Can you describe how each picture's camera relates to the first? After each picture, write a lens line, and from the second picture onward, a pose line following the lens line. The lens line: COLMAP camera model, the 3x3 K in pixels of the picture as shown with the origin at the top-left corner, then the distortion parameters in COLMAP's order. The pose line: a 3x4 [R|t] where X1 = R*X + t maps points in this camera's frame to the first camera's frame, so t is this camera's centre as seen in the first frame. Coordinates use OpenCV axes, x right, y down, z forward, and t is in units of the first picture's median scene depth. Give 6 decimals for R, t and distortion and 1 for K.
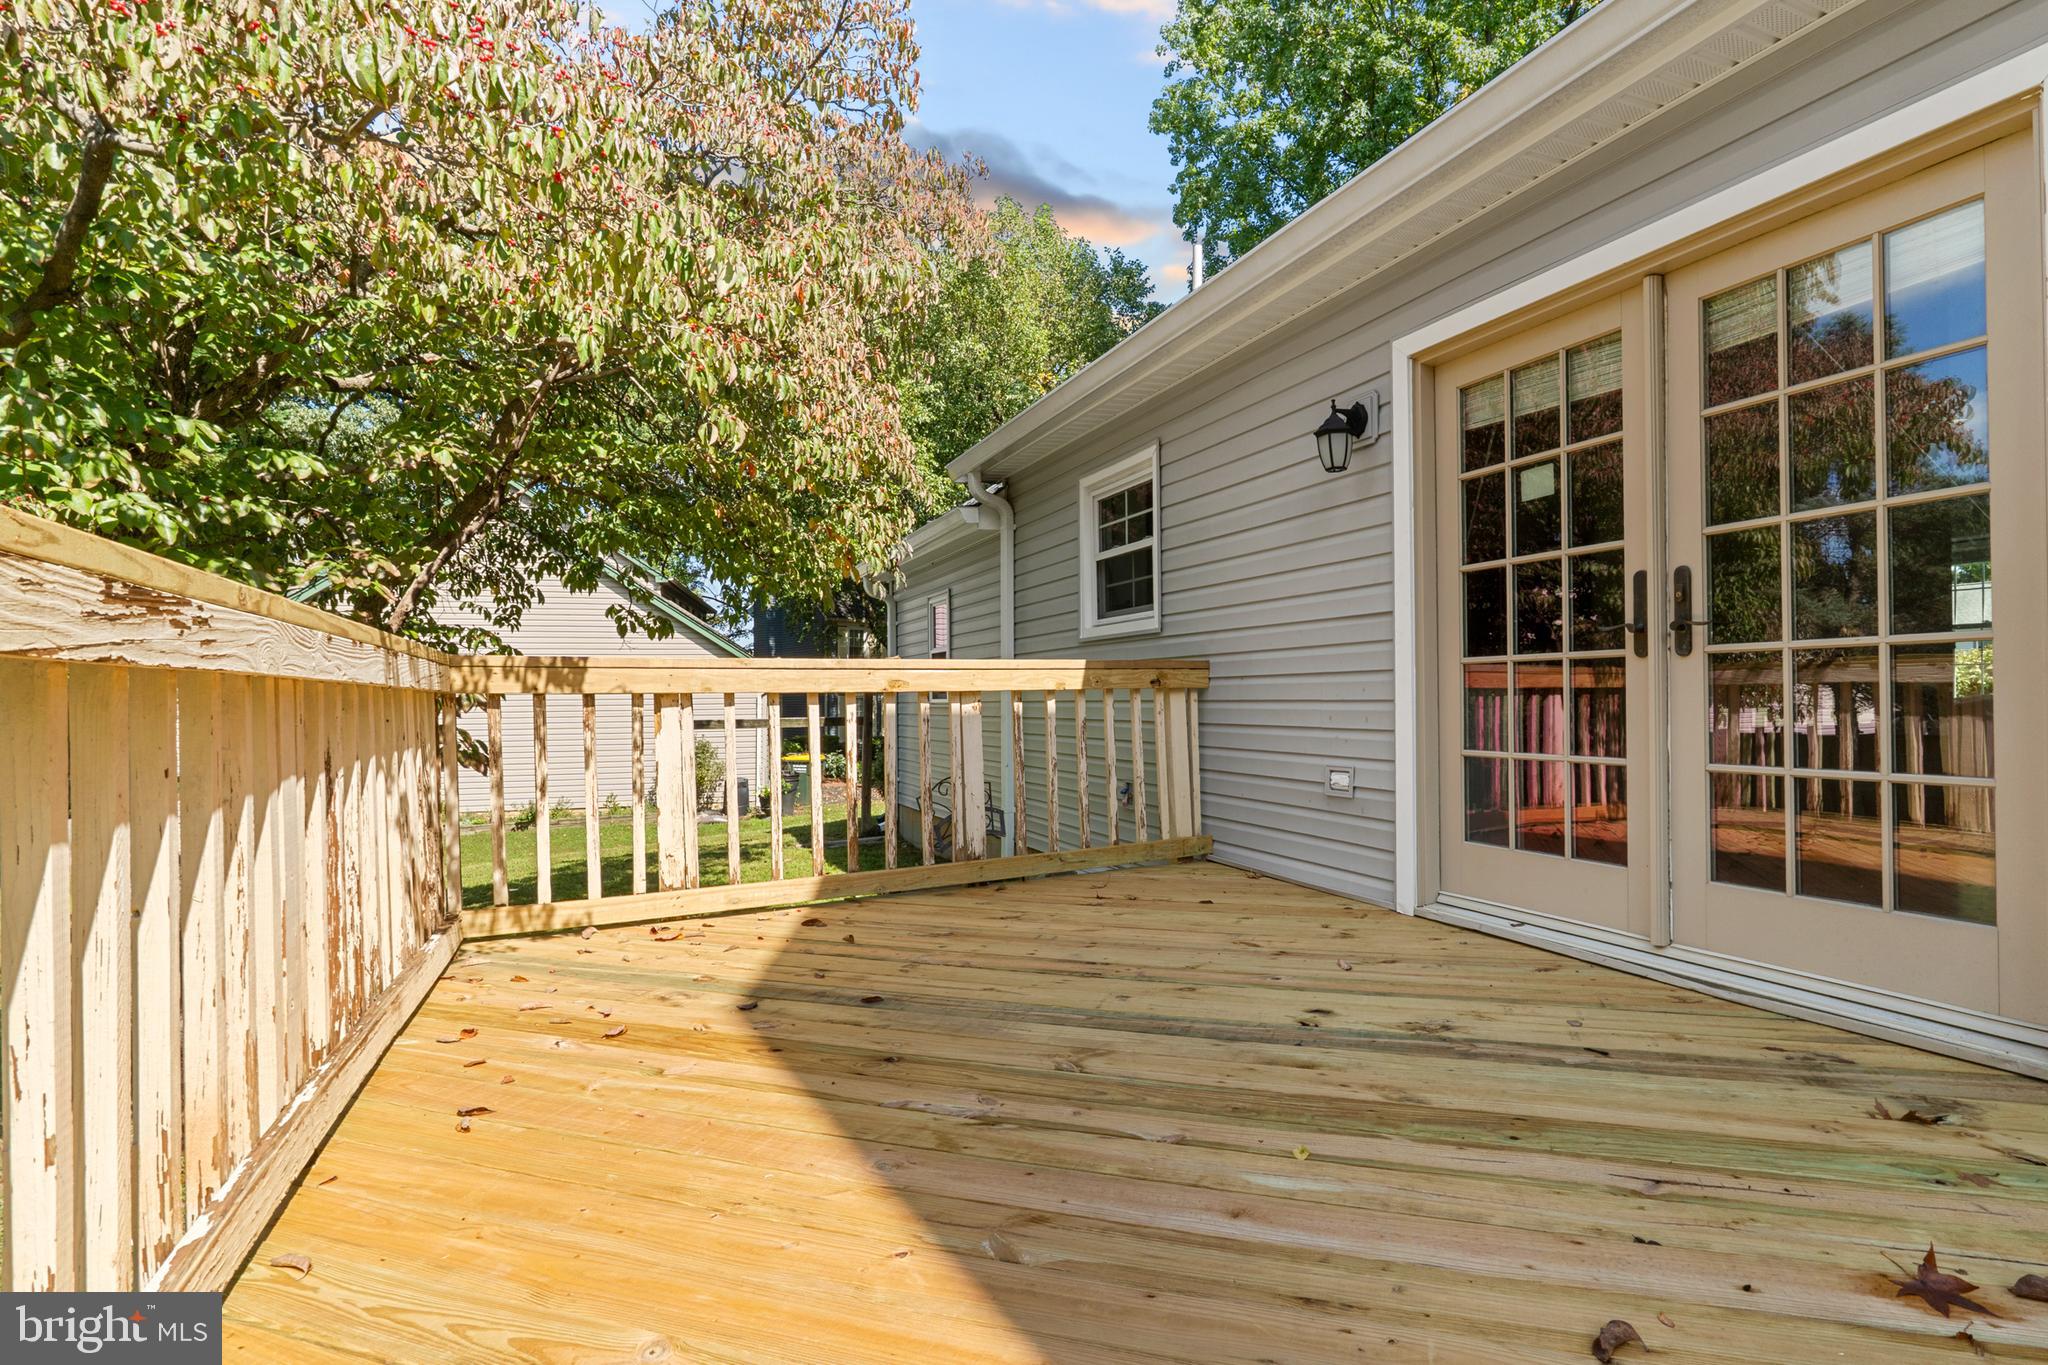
lens RADIAL K [[976.1, 0, 1116.0], [0, 976.1, 690.7], [0, 0, 1]] dist [-0.015791, -0.000132]
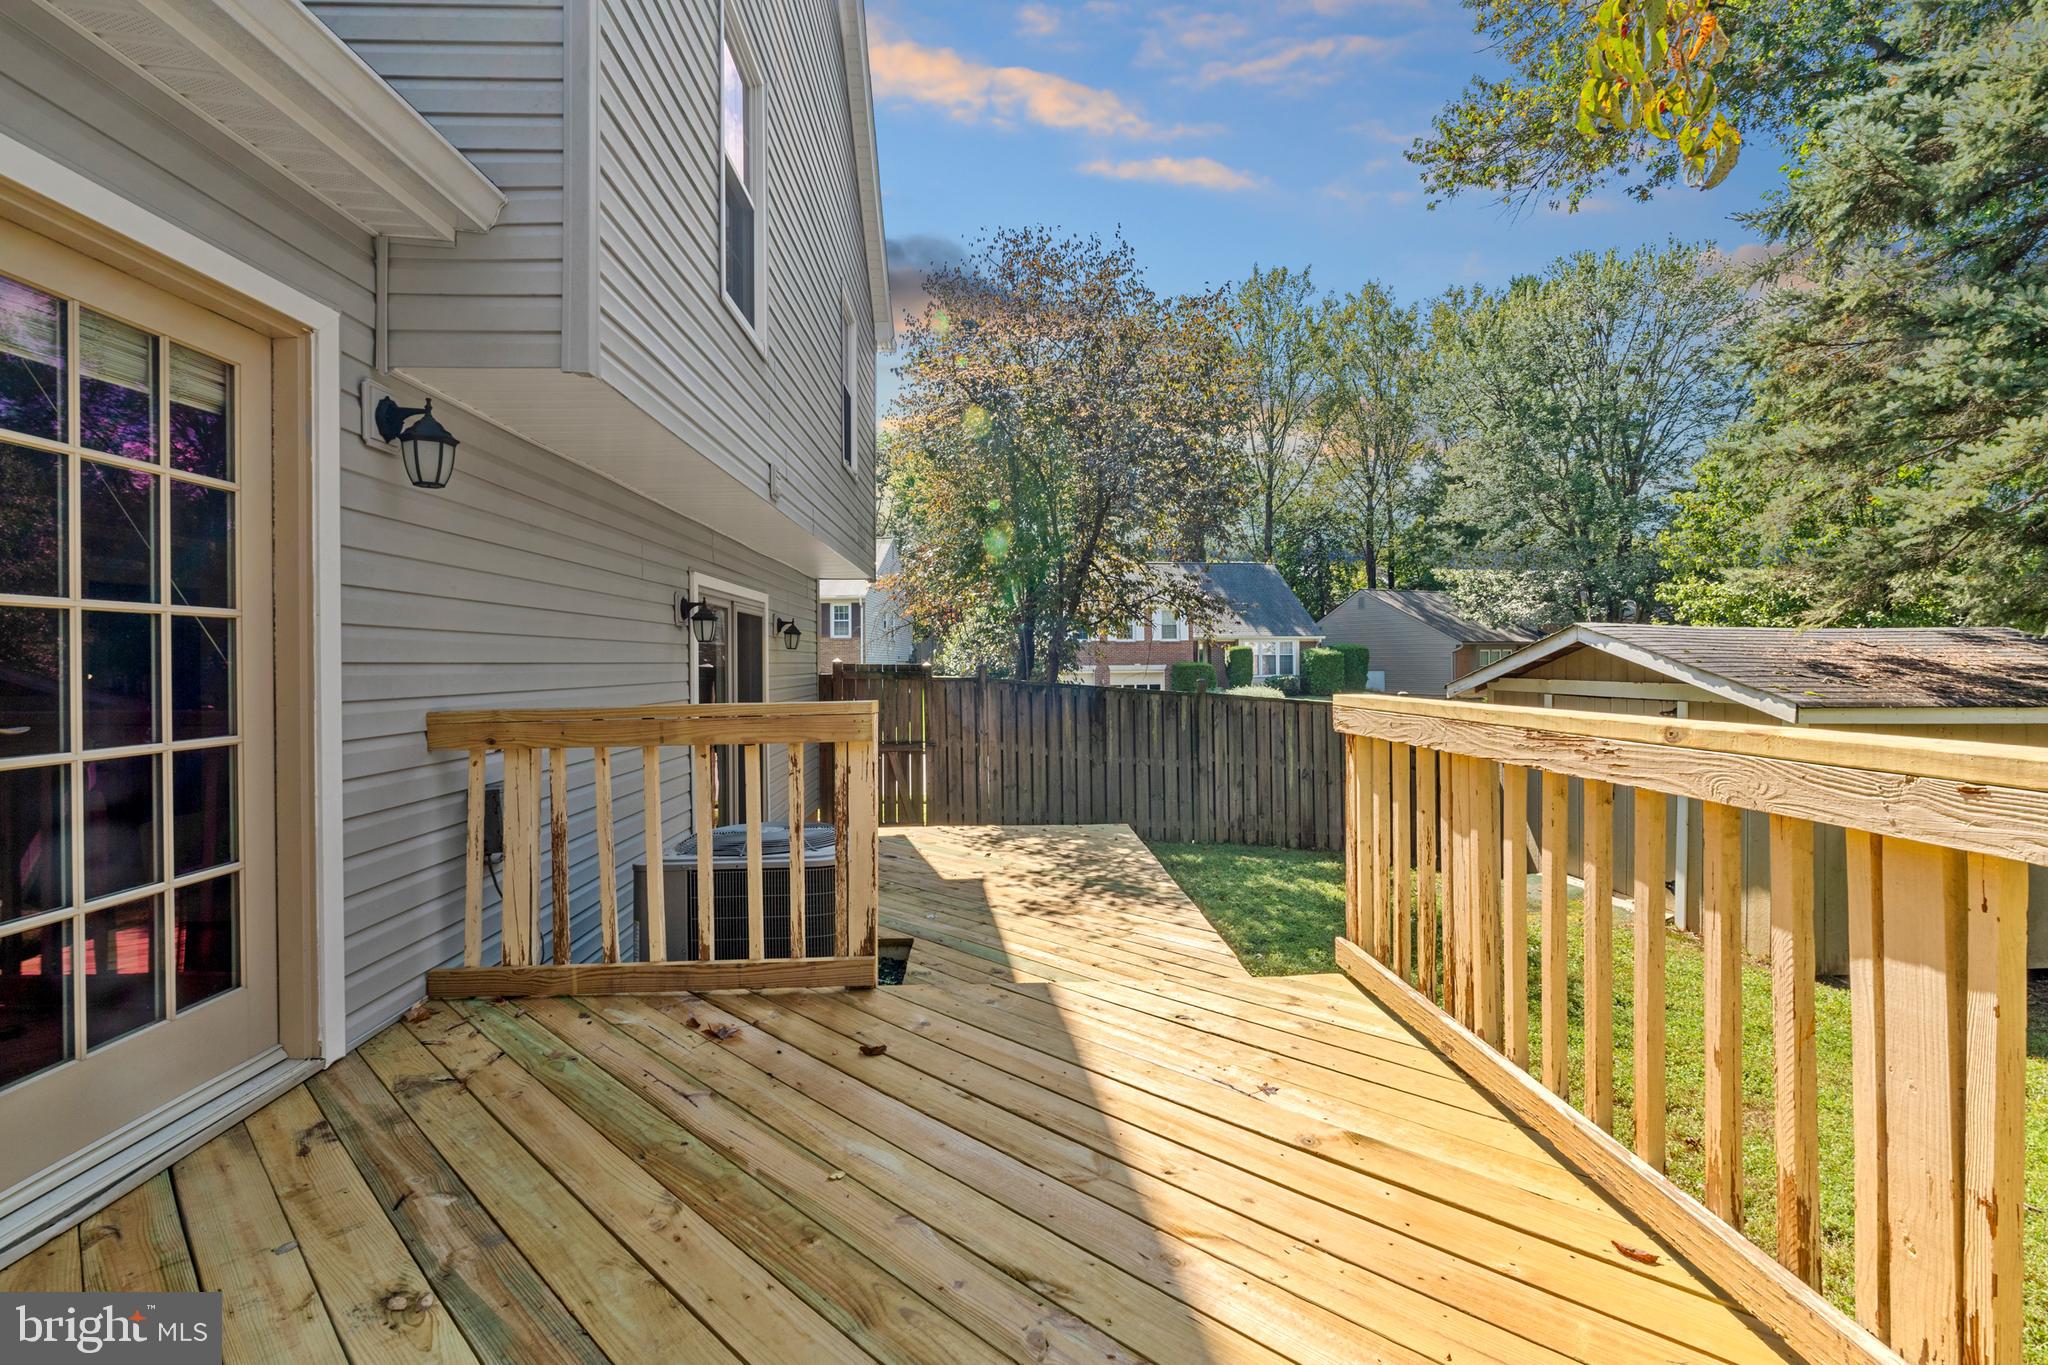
lens RADIAL K [[918.4, 0, 1018.5], [0, 918.4, 655.4], [0, 0, 1]] dist [-0.004134, -0.000419]
pose [[-0.903151, 0.020160, 0.428849, -0.260759], [0.015083, 0.999770, -0.015235, -0.077308], [-0.429058, -0.007291, -0.903248, 0.963216]]
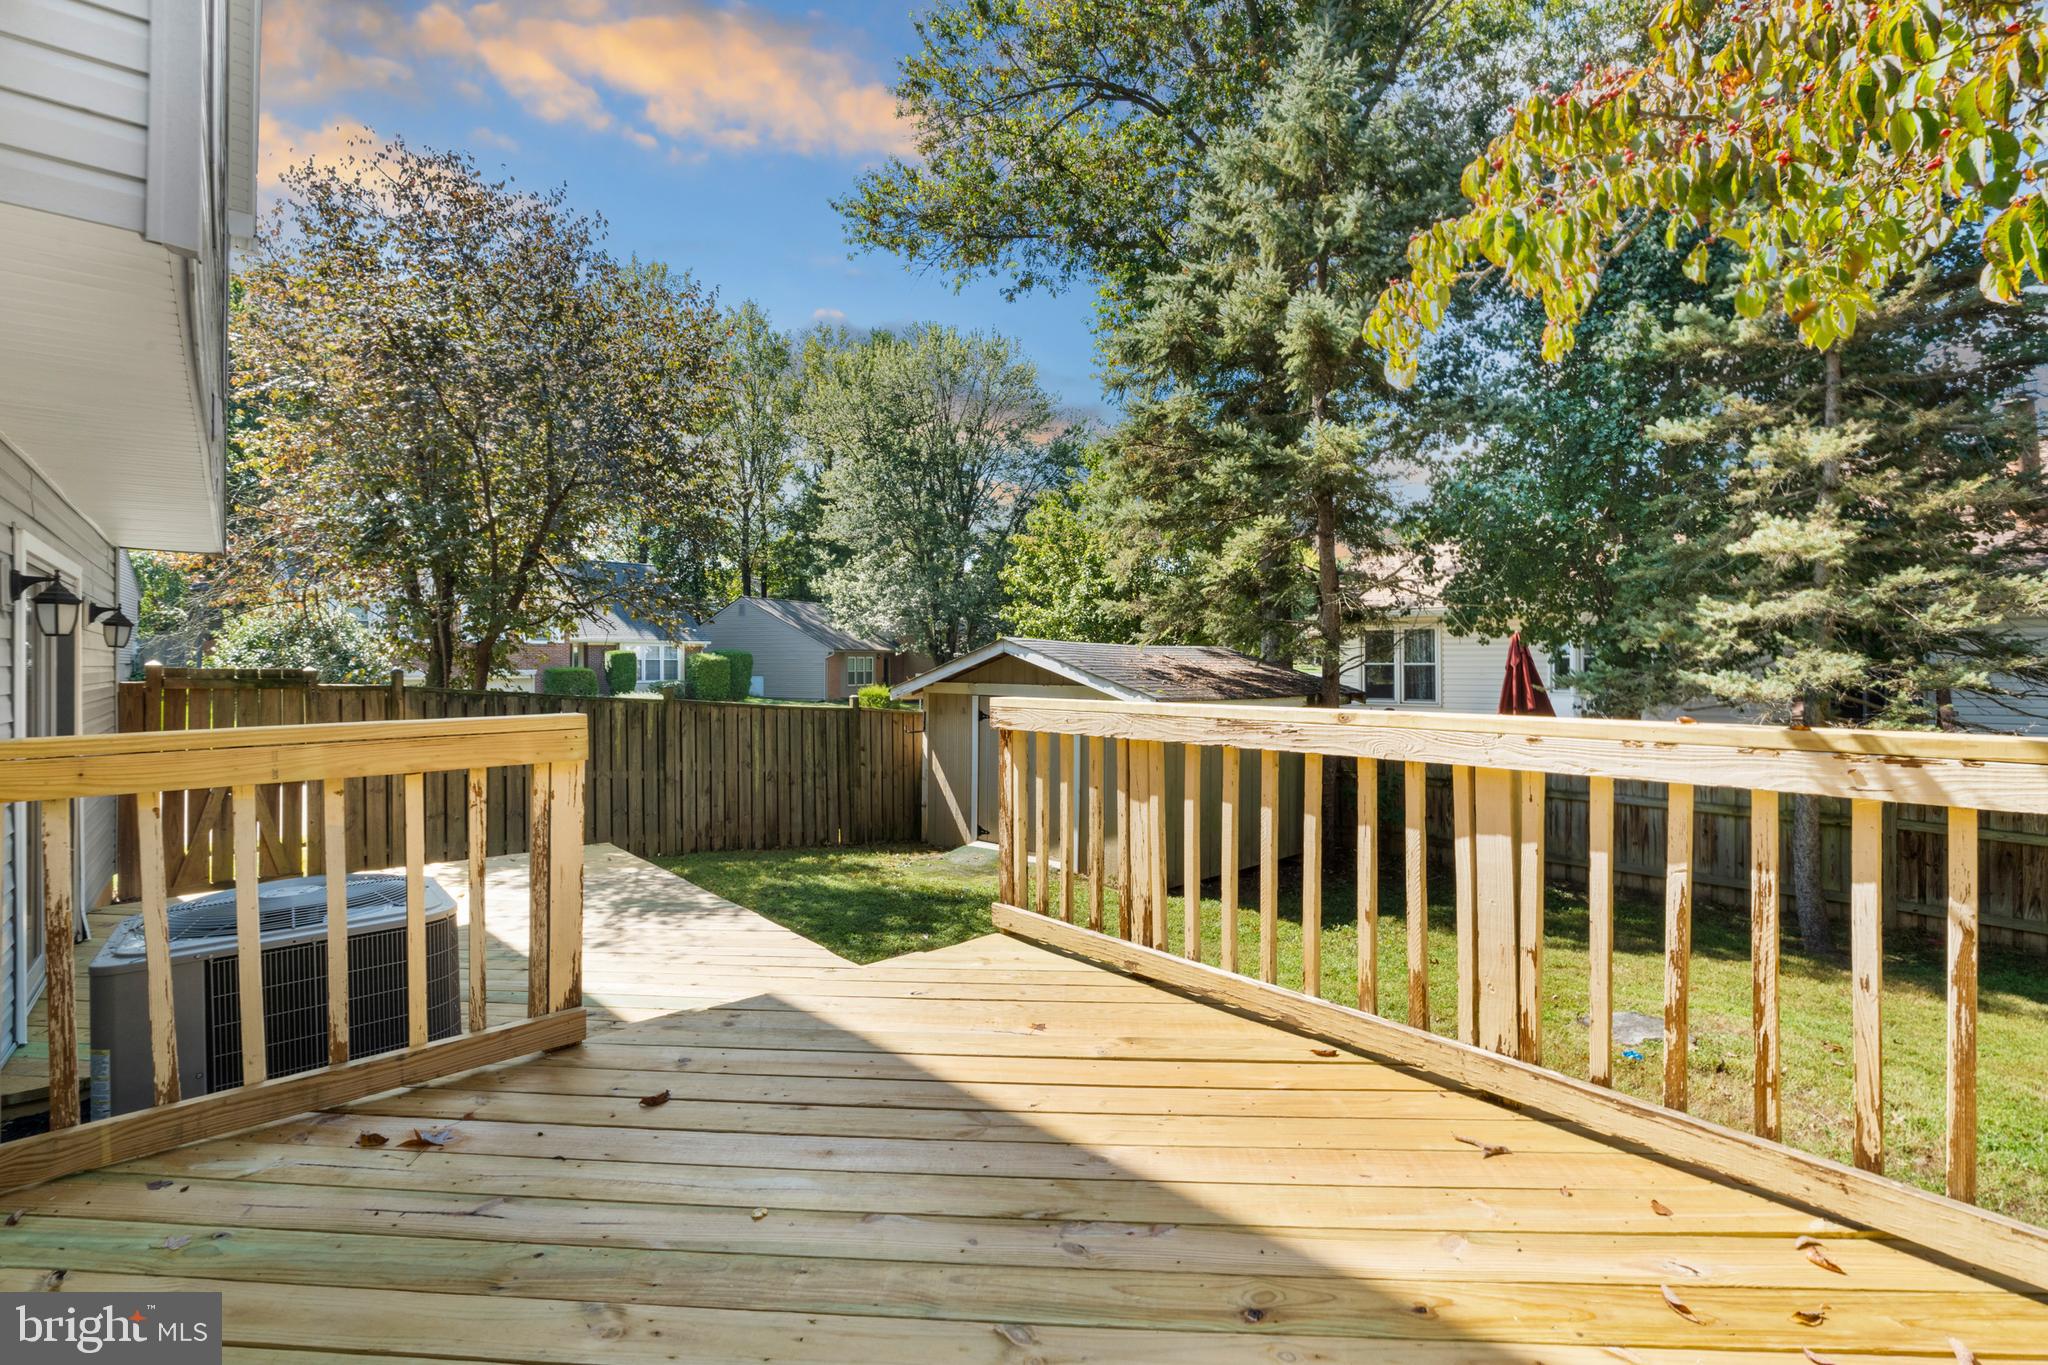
lens RADIAL K [[918.4, 0, 1018.5], [0, 918.4, 655.4], [0, 0, 1]] dist [-0.004134, -0.000419]
pose [[-0.972131, 0.009735, -0.234235, 0.063707], [0.012649, 0.999860, -0.010941, -0.084586], [0.234096, -0.013598, -0.972118, 1.057606]]
